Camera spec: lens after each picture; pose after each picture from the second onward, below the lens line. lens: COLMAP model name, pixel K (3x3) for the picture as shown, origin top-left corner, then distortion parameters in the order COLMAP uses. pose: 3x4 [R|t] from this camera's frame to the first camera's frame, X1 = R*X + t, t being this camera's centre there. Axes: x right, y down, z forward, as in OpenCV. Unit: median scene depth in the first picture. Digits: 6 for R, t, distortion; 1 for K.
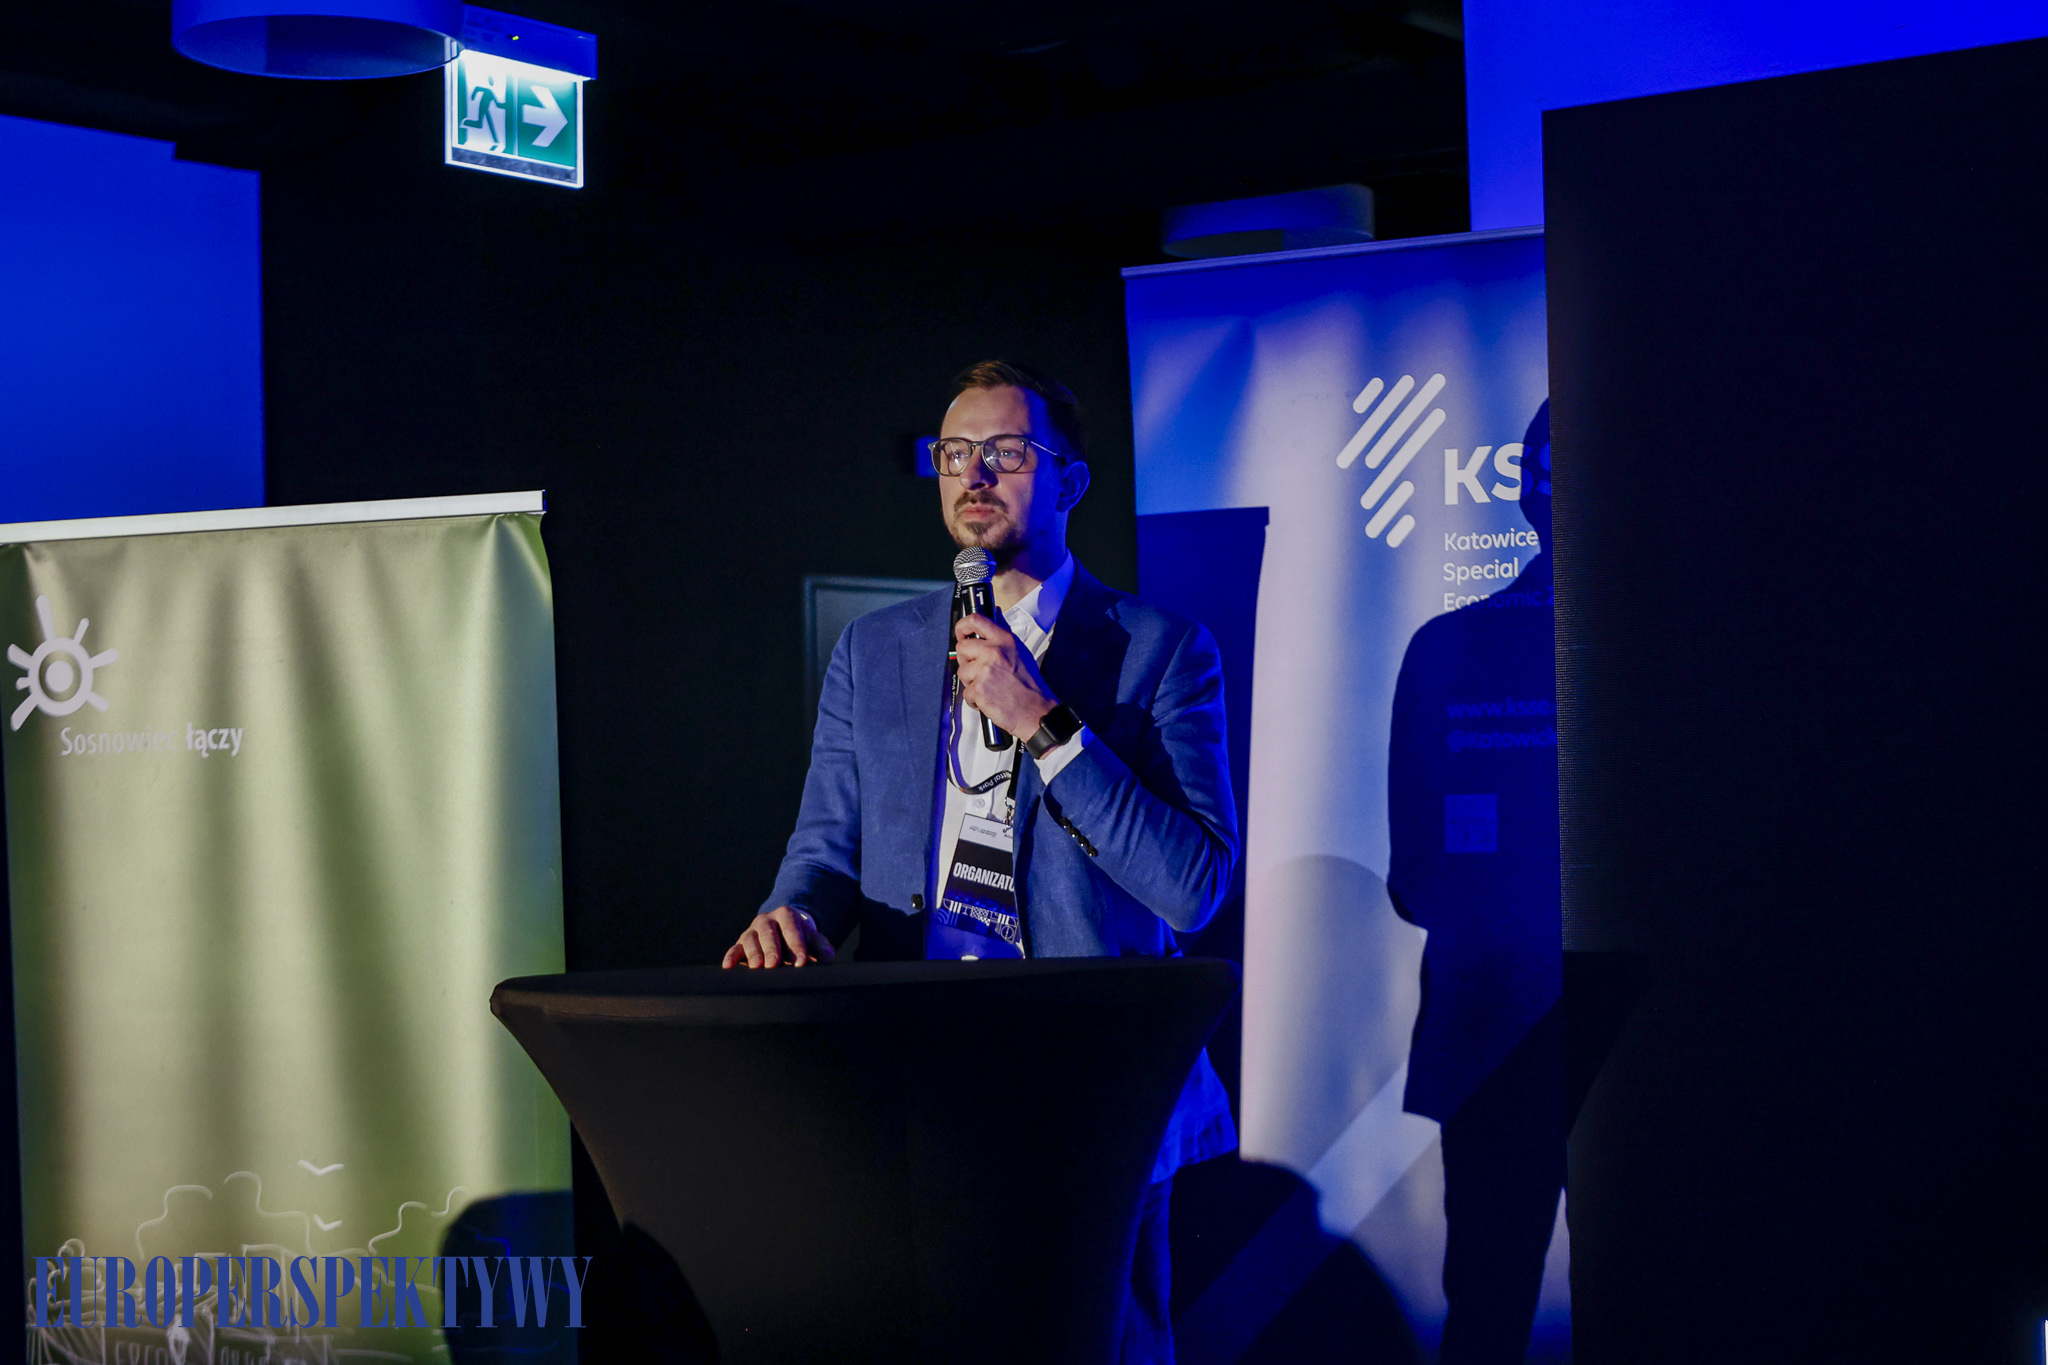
lens RADIAL K [[3950.1, 0, 1051.3], [0, 3950.1, 680.5], [0, 0, 1]] dist [-0.001381, -0.340045]
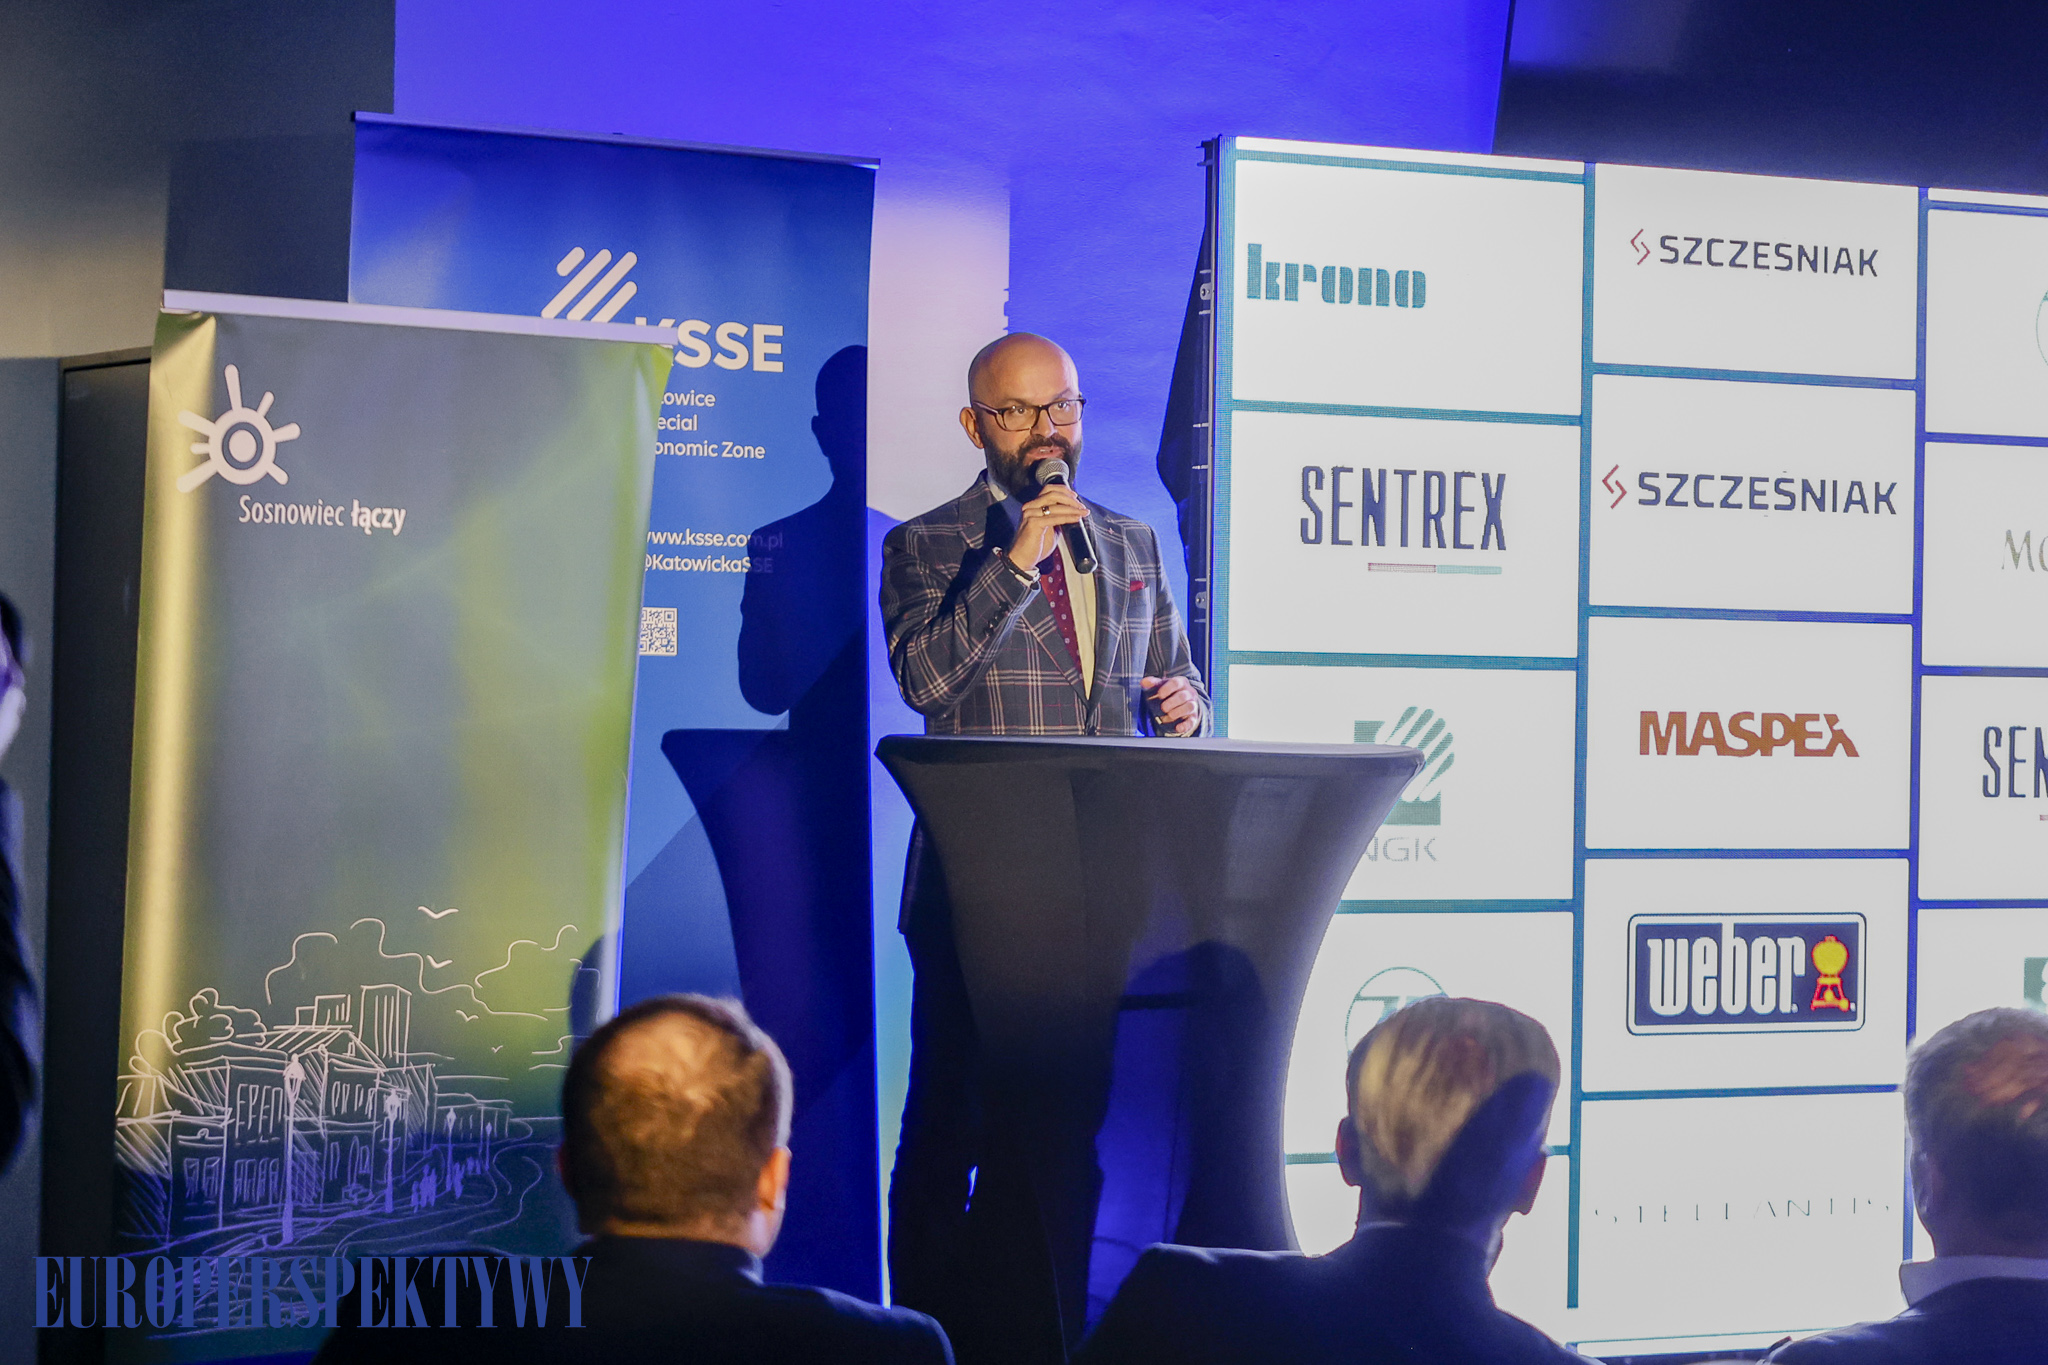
lens RADIAL K [[5183.2, 0, 1024.0], [0, 5183.2, 682.5], [0, 0, 1]] dist [-0.074415, 0.784381]
pose [[0.450812, 0.028474, 0.892165, -1.258974], [-0.070723, 0.997488, 0.003901, 0.037750], [-0.889813, -0.064855, 0.451694, 0.182727]]
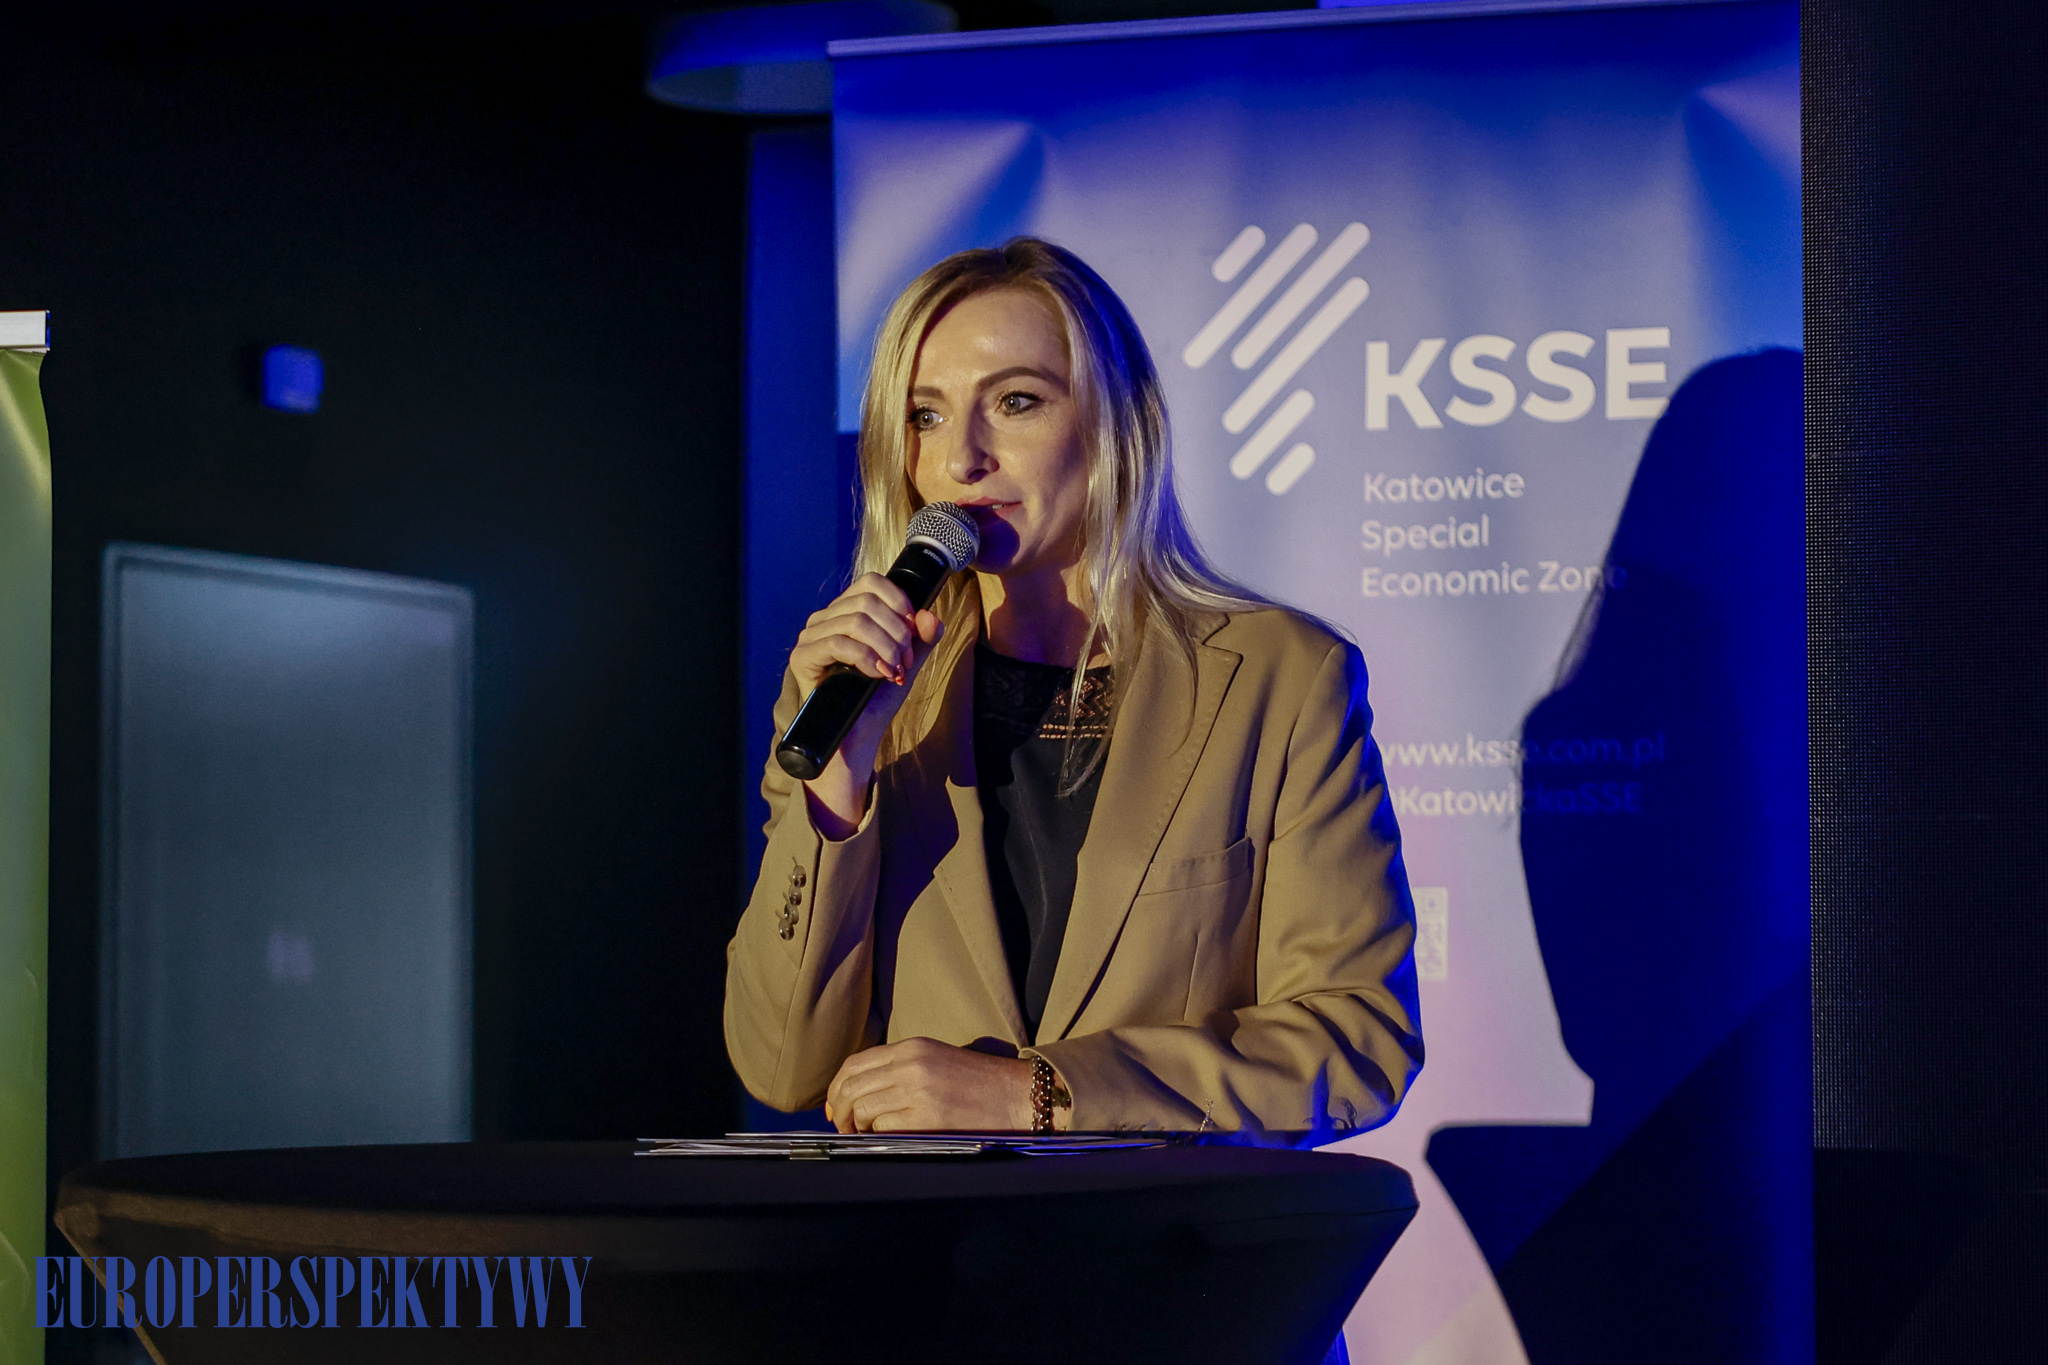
lens RADIAL K [[4995.2, 0, 938.6], [0, 4995.2, 634.2], [0, 0, 1]] dist [-0.016066, -0.525150]
pose [[0.981688, 0.035626, 0.187132, -0.117977], [-0.030713, 0.999105, -0.029089, 0.013974], [-0.188001, 0.022809, 0.981904, 0.229060]]
